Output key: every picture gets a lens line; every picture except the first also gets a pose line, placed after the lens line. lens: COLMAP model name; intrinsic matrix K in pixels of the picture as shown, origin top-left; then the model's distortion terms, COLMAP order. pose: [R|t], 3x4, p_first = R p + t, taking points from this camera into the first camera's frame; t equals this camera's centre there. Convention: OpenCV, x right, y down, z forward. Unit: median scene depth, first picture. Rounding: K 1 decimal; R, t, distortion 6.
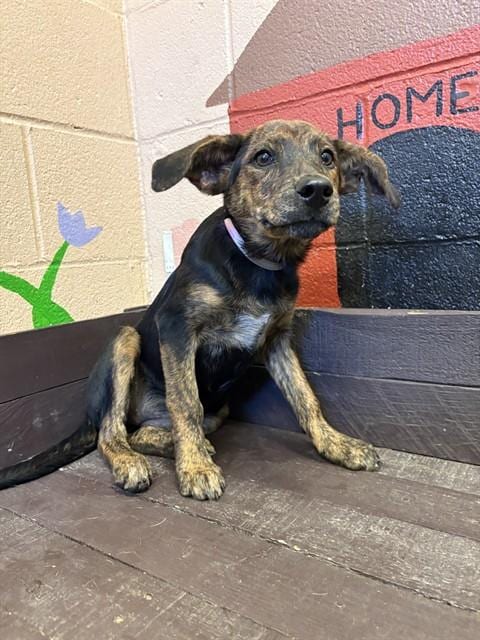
lens RADIAL K [[502.3, 0, 240.0], [0, 502.3, 320.0], [0, 0, 1]] dist [0.005667, -0.001893]
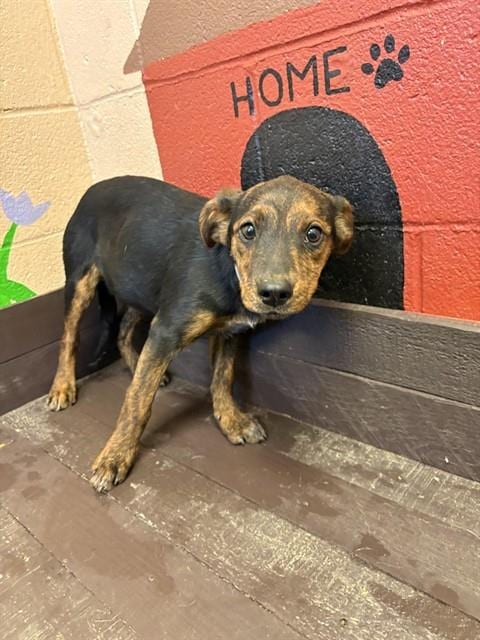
lens RADIAL K [[507.1, 0, 240.0], [0, 507.1, 320.0], [0, 0, 1]] dist [0.035442, -0.070017]
pose [[0.986432, -0.025841, -0.162121, 0.371227], [0.062794, 0.971829, 0.227168, -0.206725], [0.151684, -0.234266, 0.960266, -0.037638]]
